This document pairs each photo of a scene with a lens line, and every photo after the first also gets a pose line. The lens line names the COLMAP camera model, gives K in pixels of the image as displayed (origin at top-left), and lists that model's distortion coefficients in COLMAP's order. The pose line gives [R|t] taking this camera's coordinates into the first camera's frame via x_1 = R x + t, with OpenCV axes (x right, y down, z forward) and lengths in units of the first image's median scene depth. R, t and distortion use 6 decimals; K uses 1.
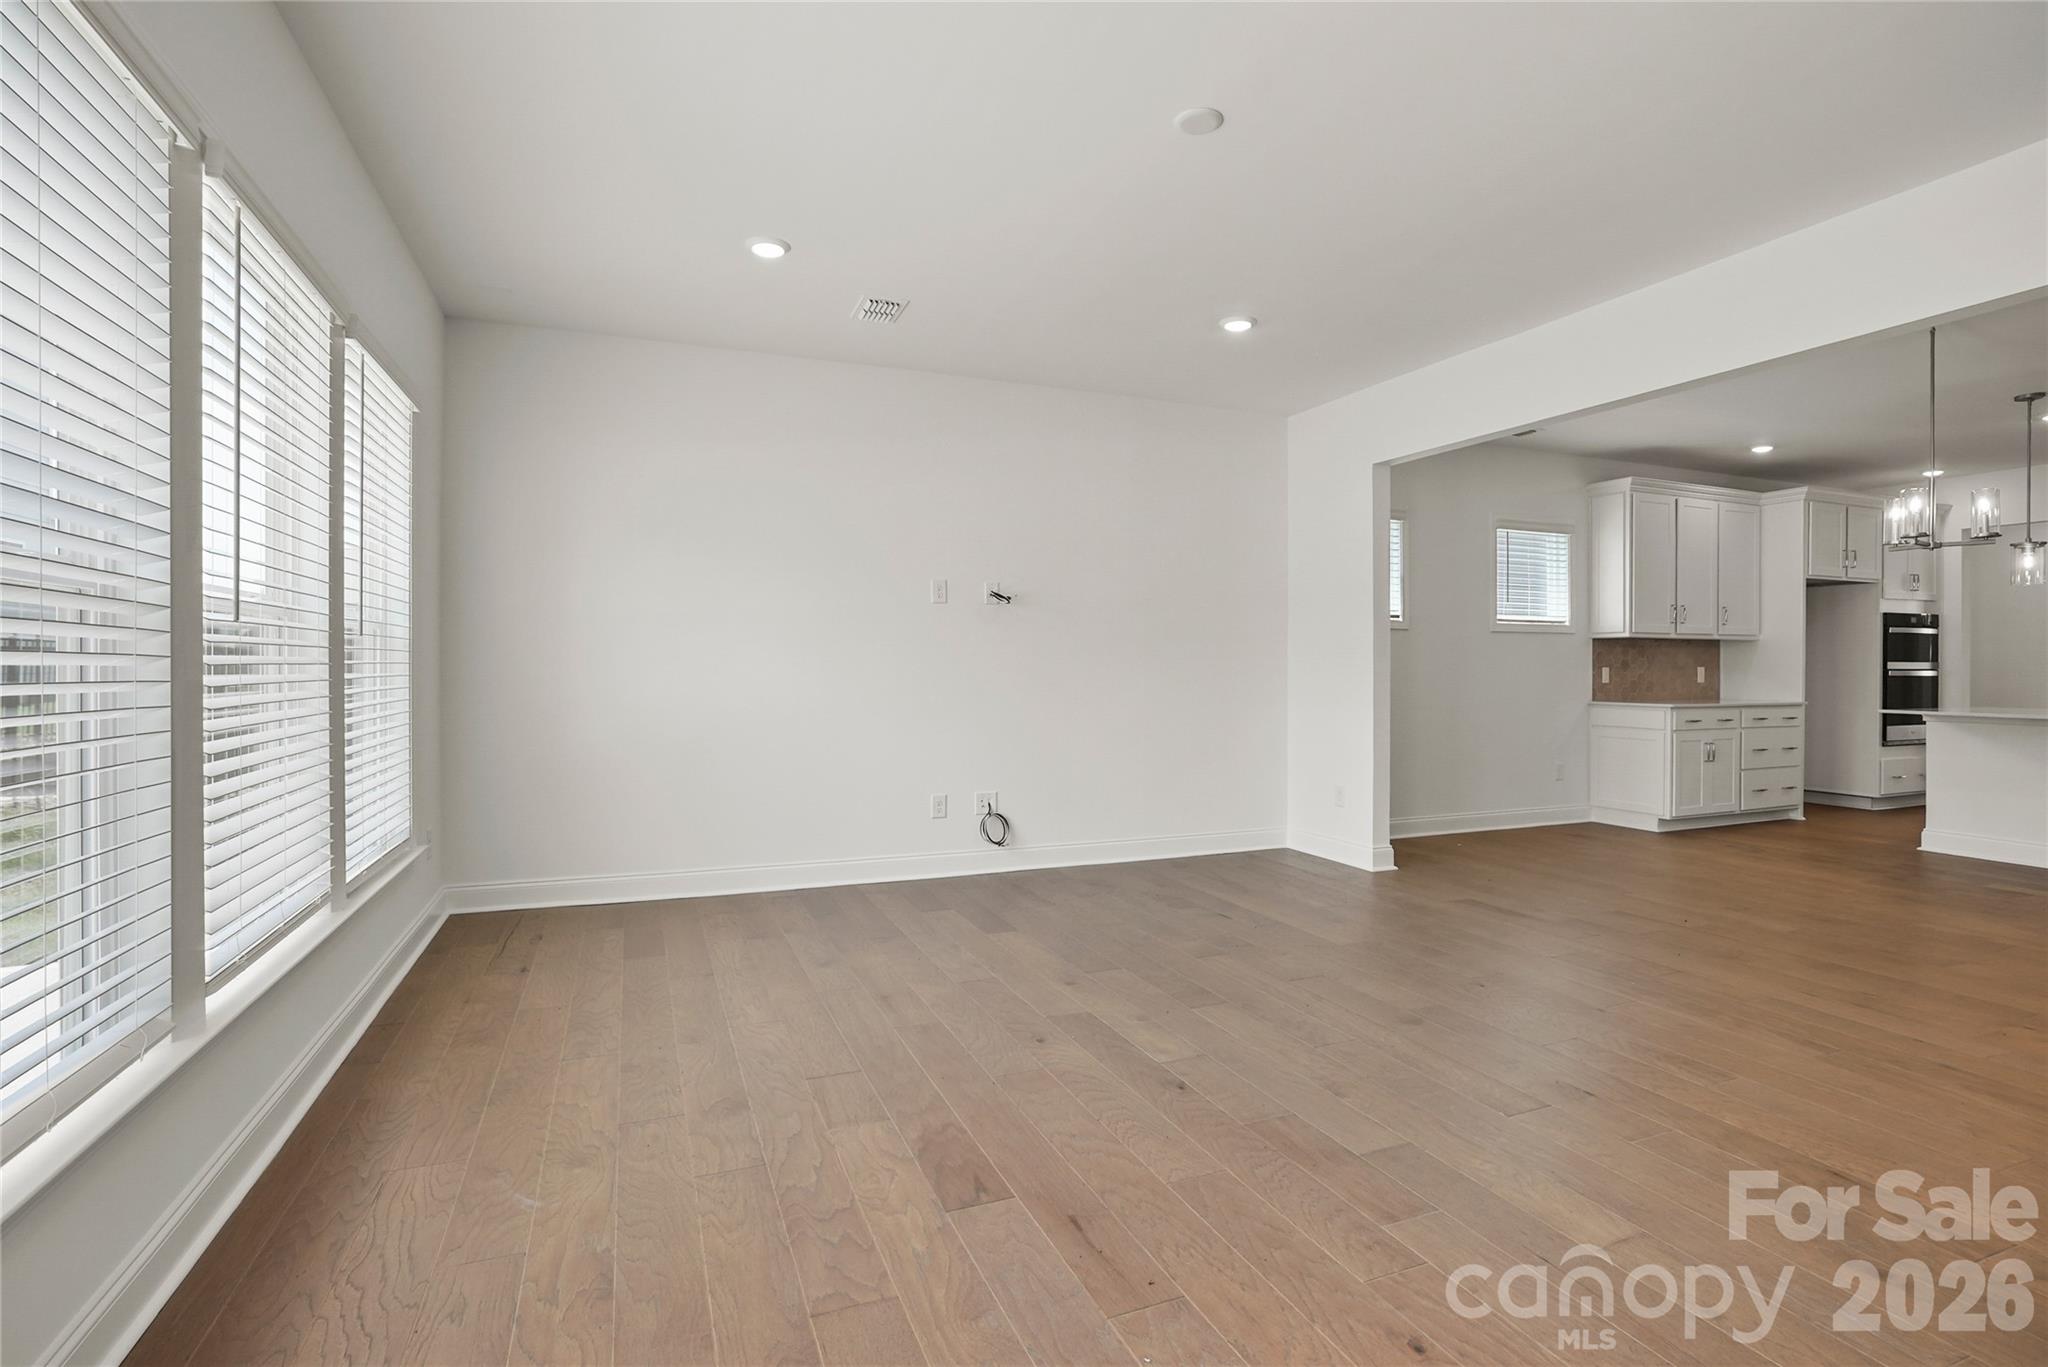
lens RADIAL K [[971.5, 0, 1022.8], [0, 971.5, 669.3], [0, 0, 1]] dist [-0.051510, 0.025372]
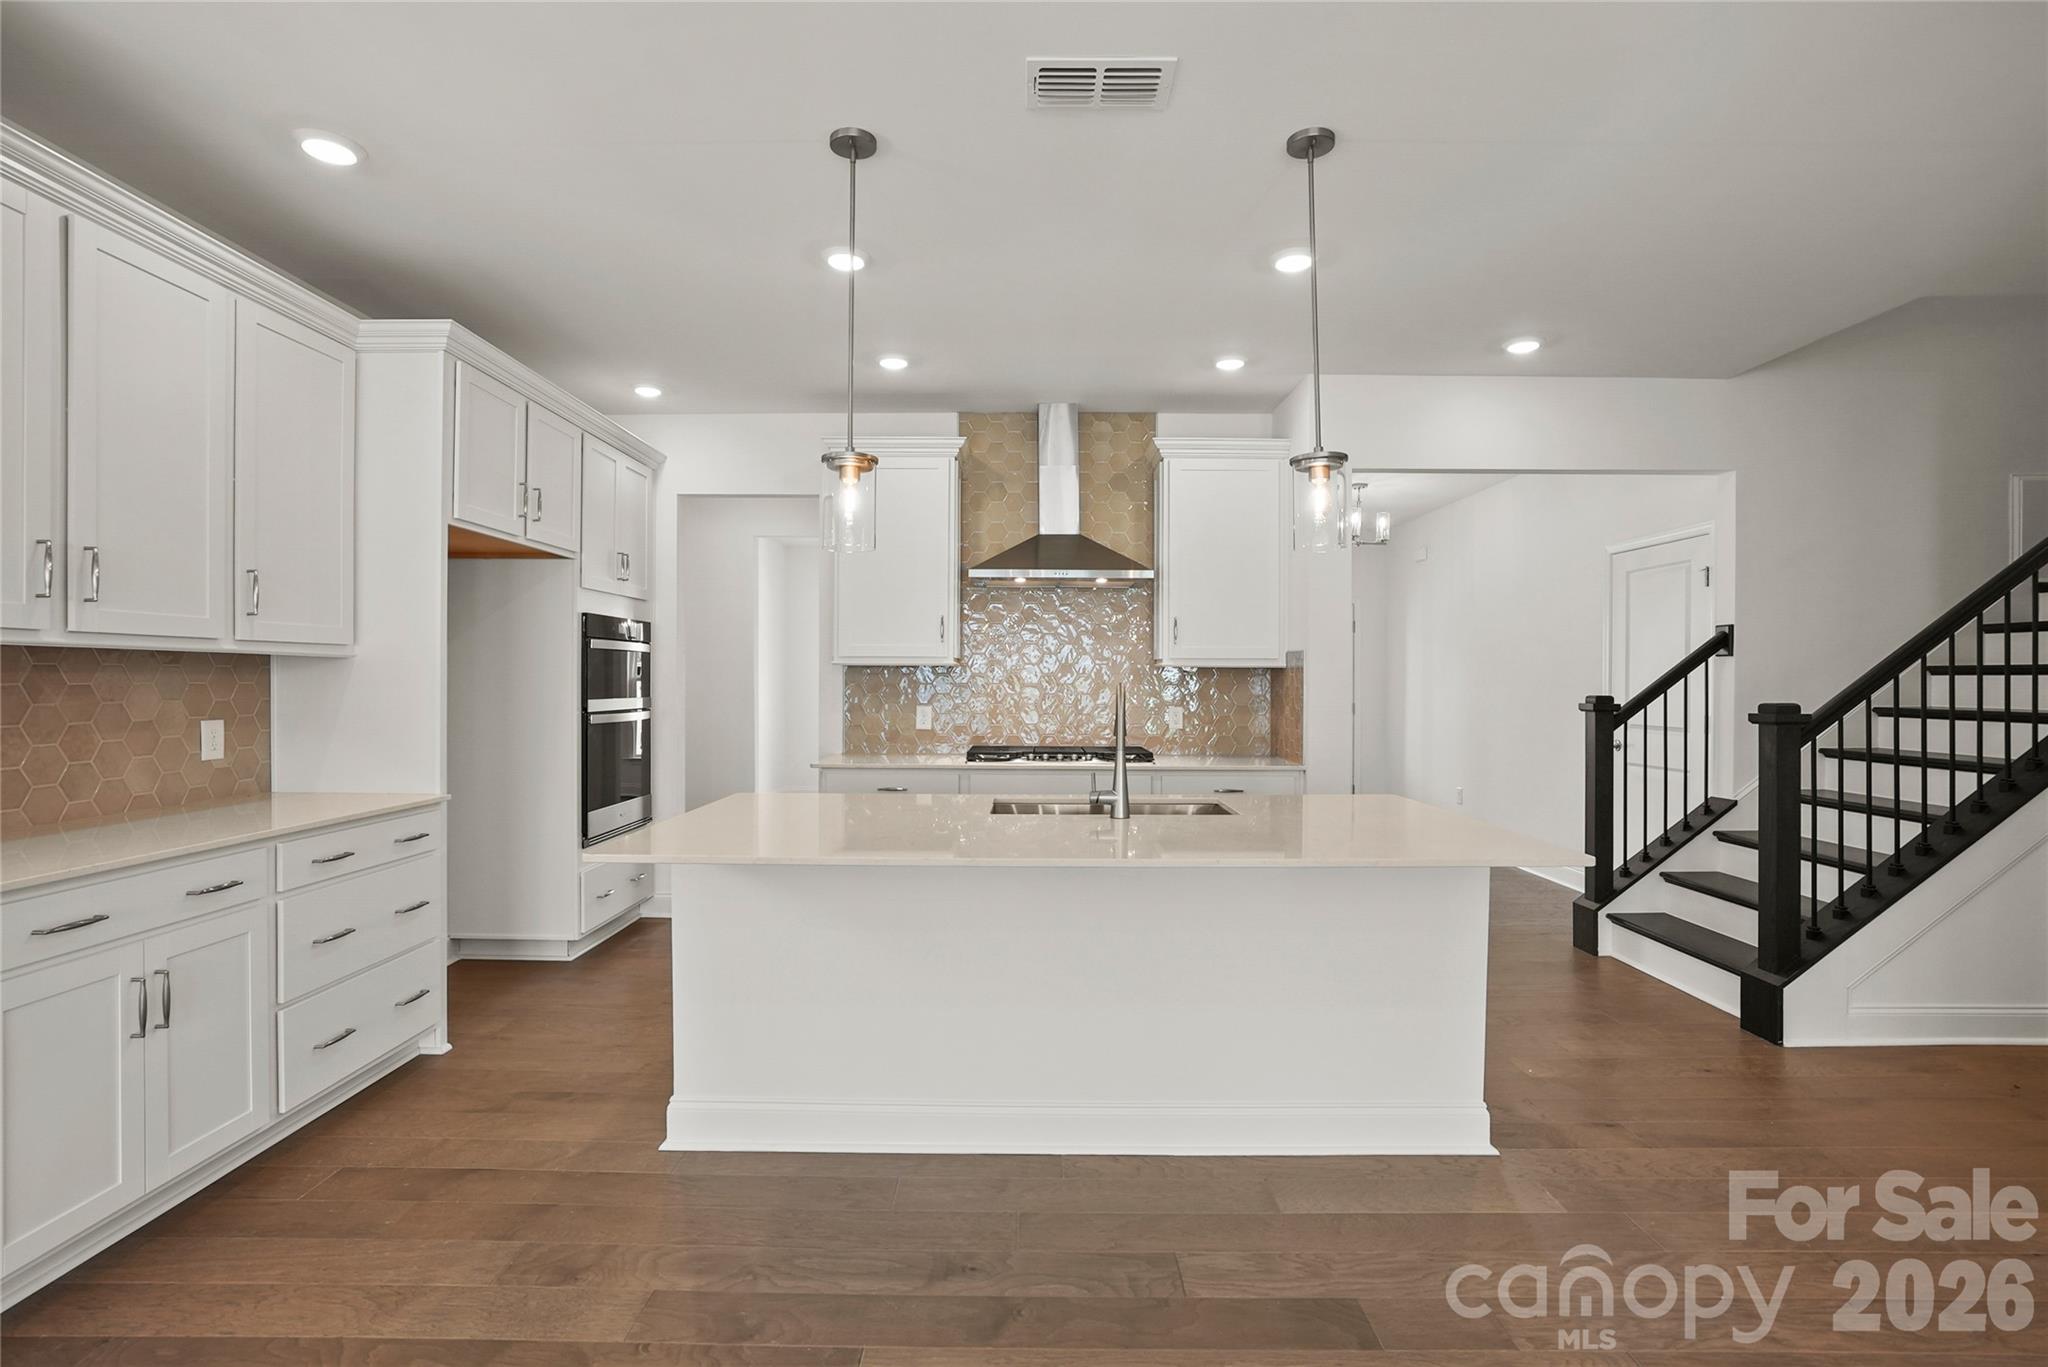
lens RADIAL K [[968.4, 0, 1019.5], [0, 968.4, 683.5], [0, 0, 1]] dist [-0.051262, 0.025465]
pose [[0.384270, -0.004214, 0.923211, 0.526340], [0.001775, 0.999991, 0.003826, -0.021057], [-0.923219, 0.000169, 0.384274, 0.590916]]
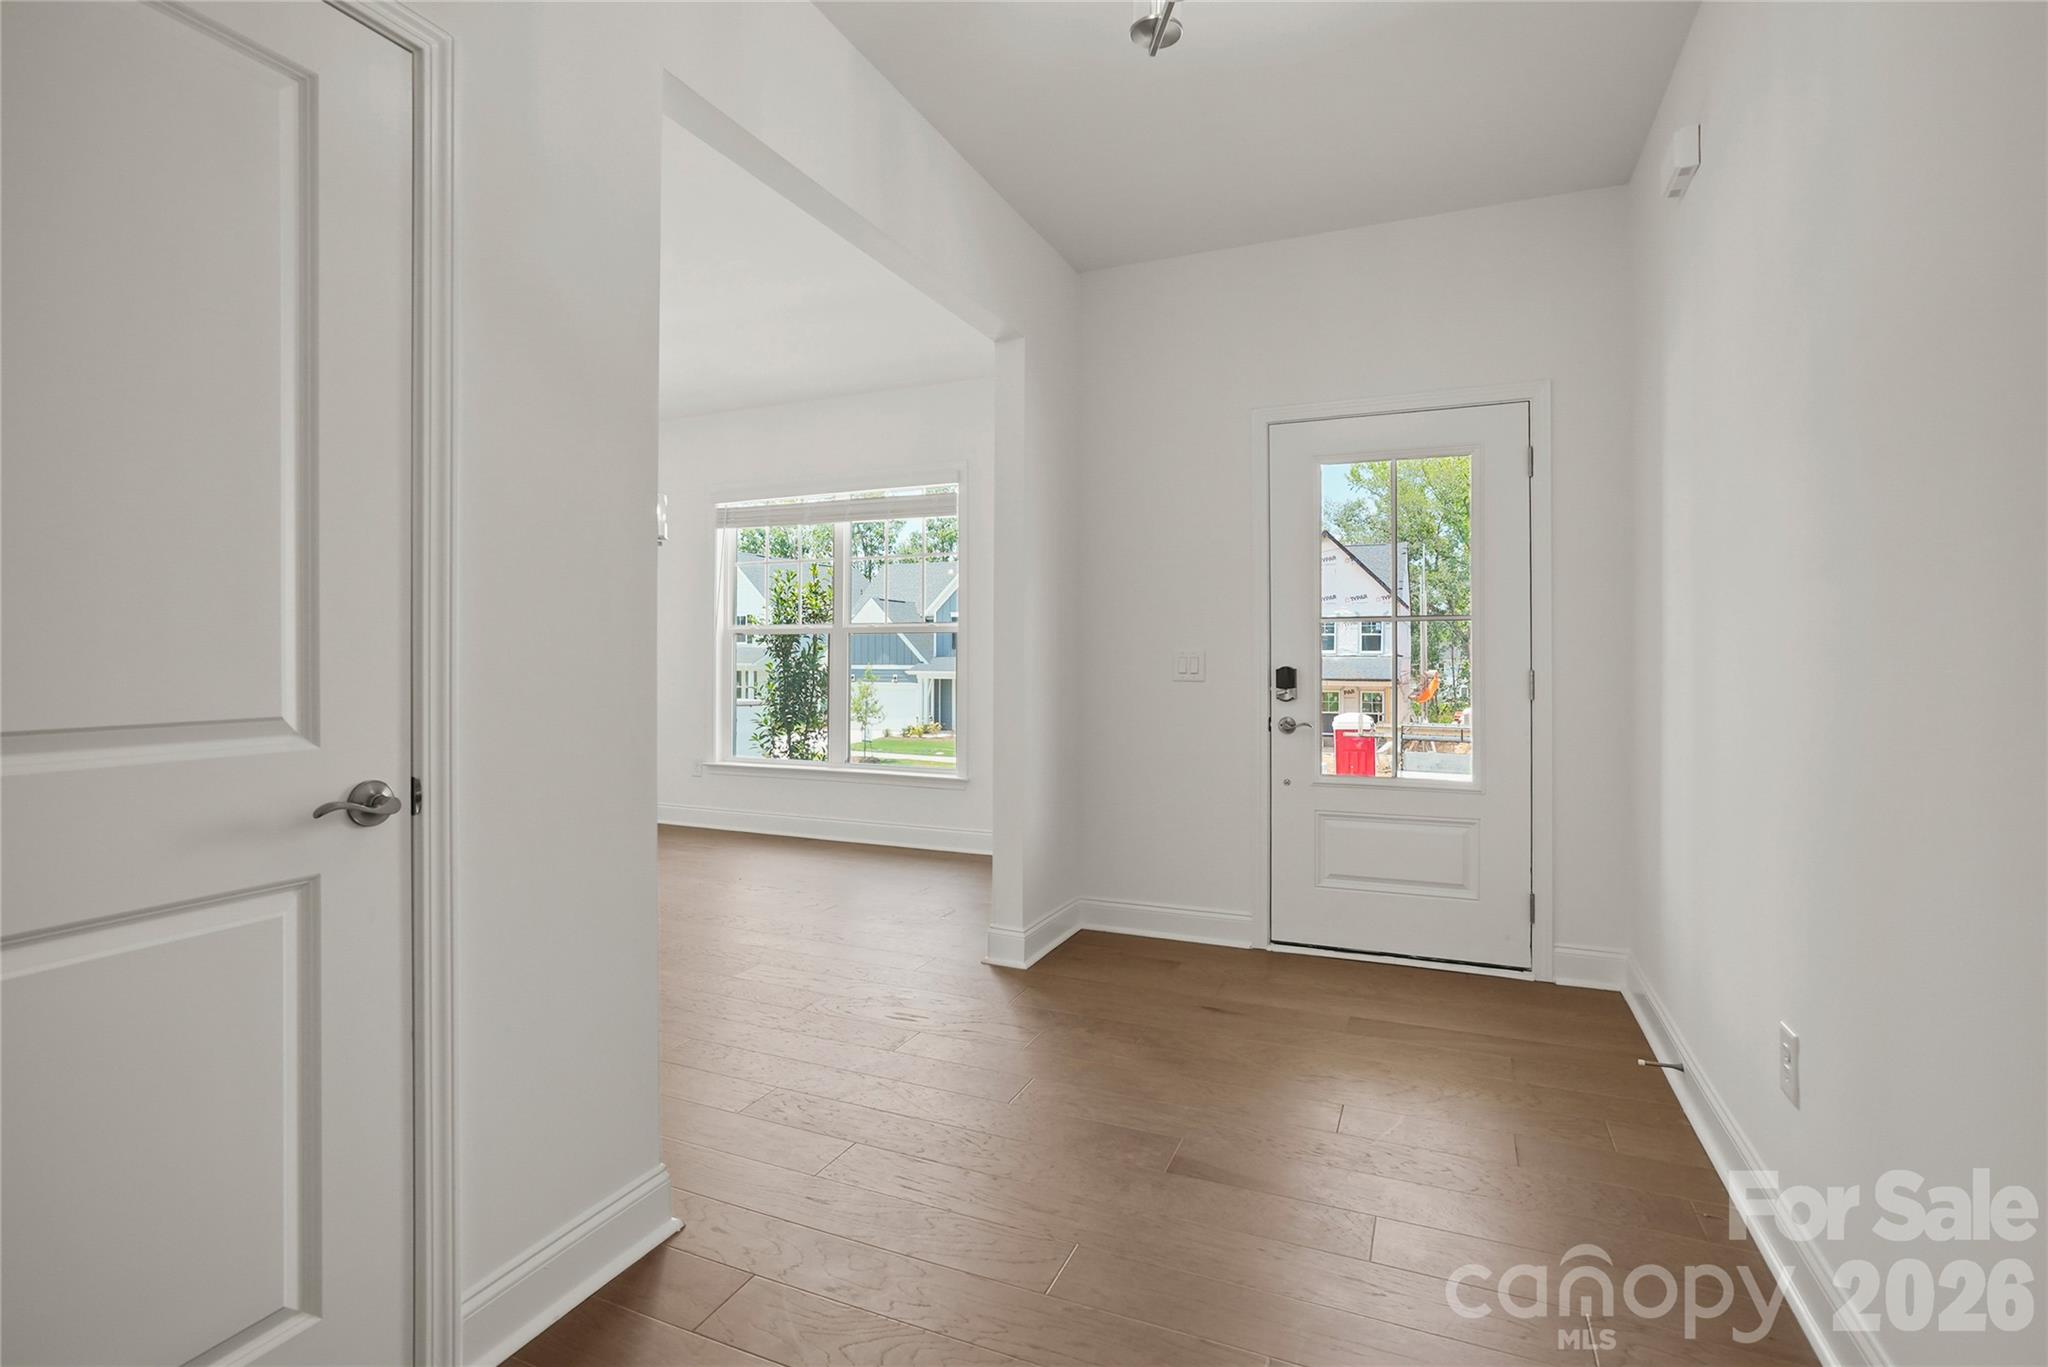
lens RADIAL K [[979.3, 0, 1023.8], [0, 979.3, 672.4], [0, 0, 1]] dist [-0.052183, 0.026972]
pose [[0.717903, -0.013466, 0.696013, 1.413848], [0.001795, 0.999845, 0.017493, 0.004316], [-0.696141, -0.011309, 0.717816, 0.507288]]
